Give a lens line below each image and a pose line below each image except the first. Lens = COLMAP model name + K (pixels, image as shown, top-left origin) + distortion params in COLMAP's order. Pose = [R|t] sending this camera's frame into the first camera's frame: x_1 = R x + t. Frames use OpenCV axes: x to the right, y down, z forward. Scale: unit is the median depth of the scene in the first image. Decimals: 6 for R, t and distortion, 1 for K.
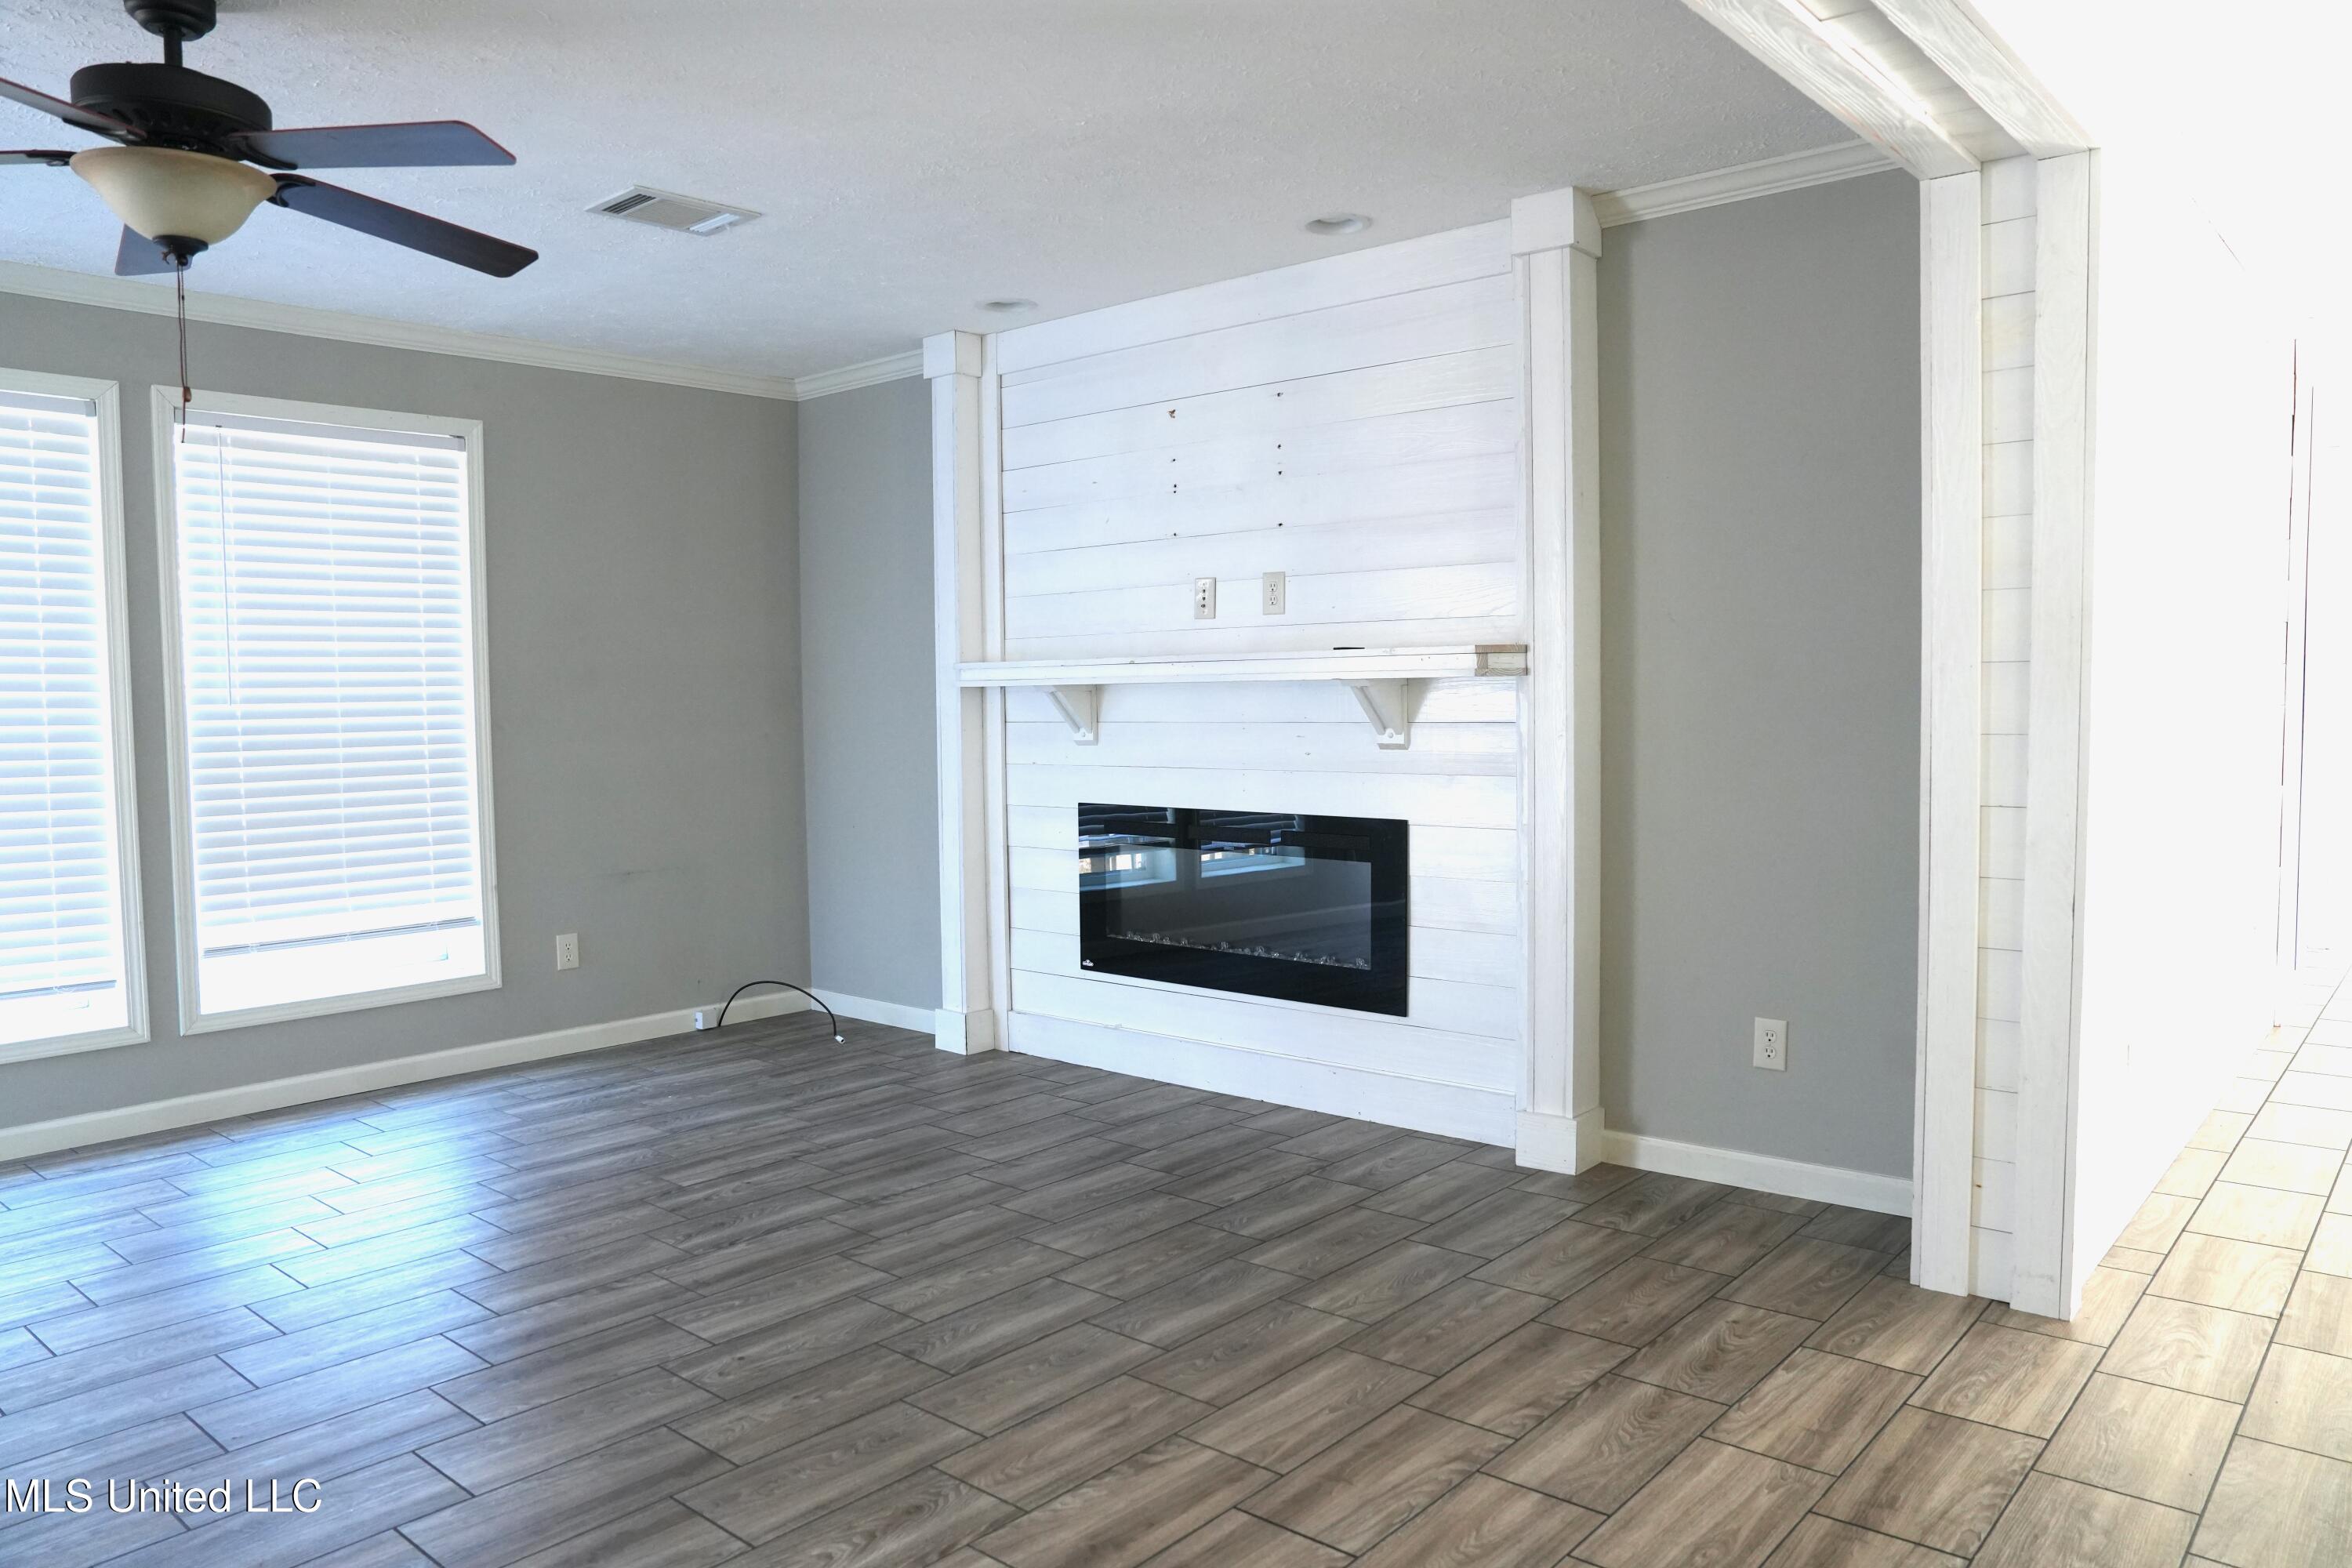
lens RADIAL K [[1603.5, 0, 1150.2], [0, 1603.5, 783.2], [0, 0, 1]] dist [-0.029149, 0.008746]
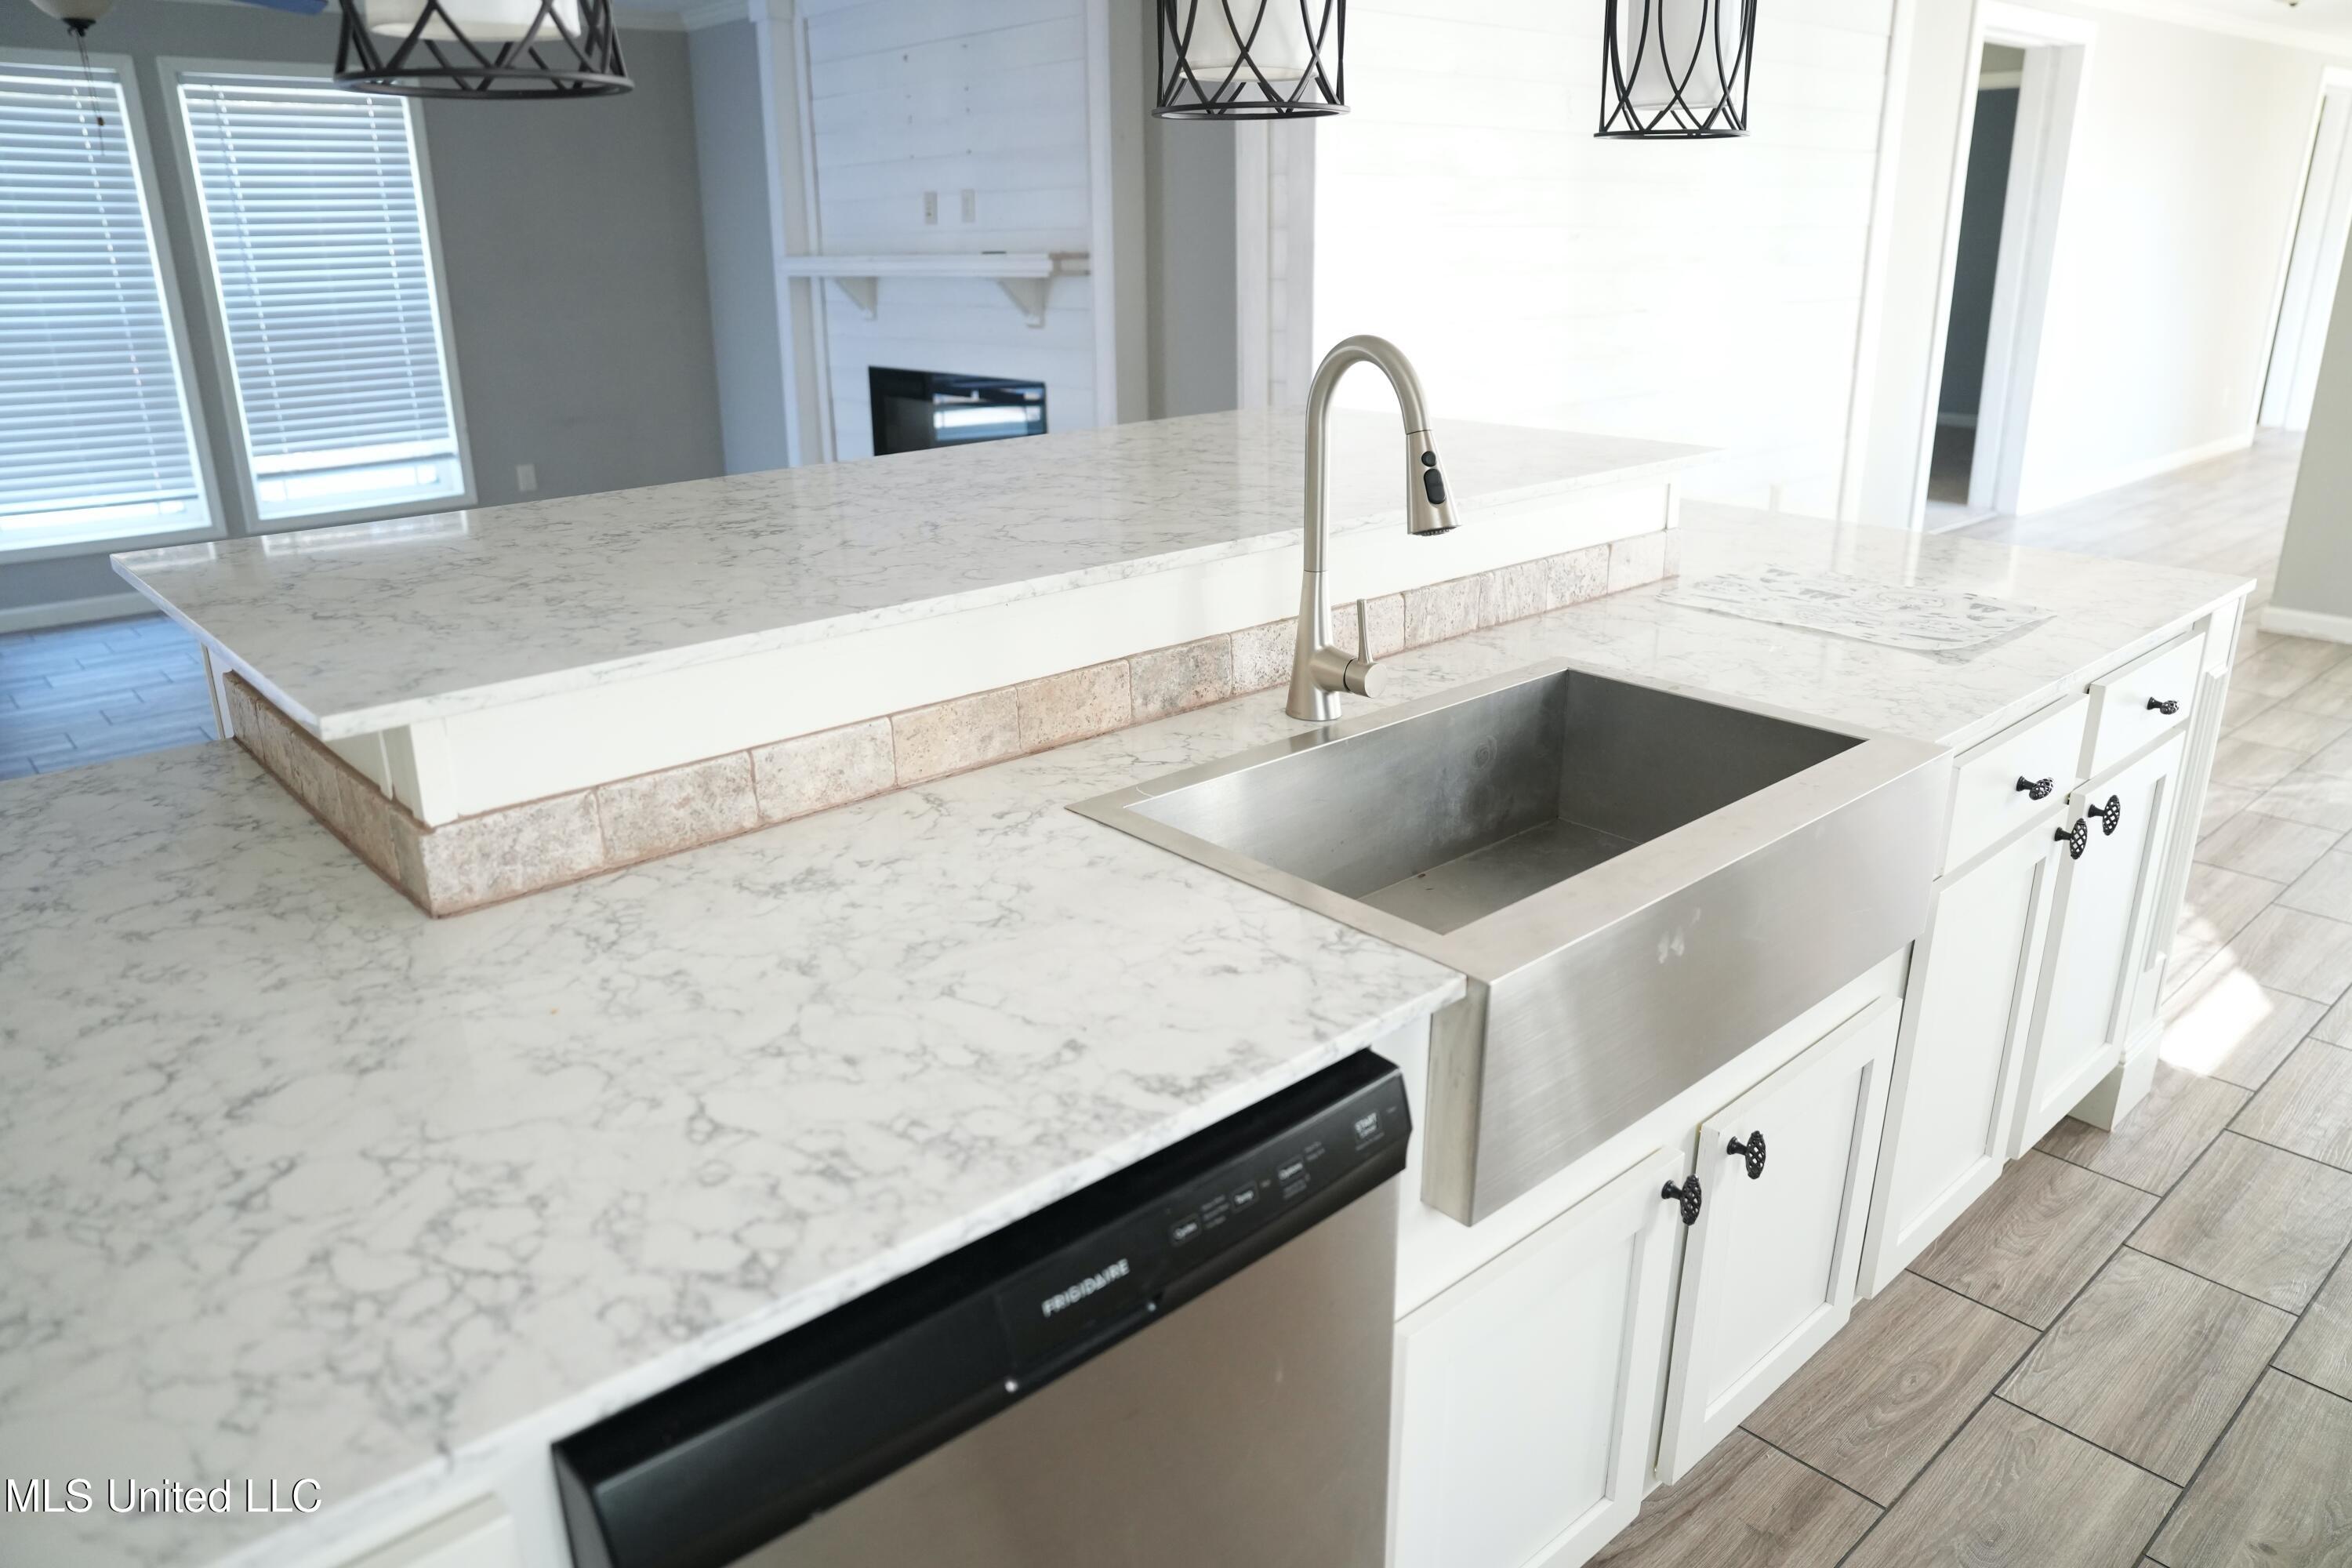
lens RADIAL K [[1603.5, 0, 1198.2], [0, 1603.5, 770.7], [0, 0, 1]] dist [-0.029149, 0.008746]
pose [[0.994303, 0.031893, -0.101708, 0.407880], [-0.004854, 0.966746, 0.255693, -0.005954], [0.106481, -0.253742, 0.961393, -0.360384]]
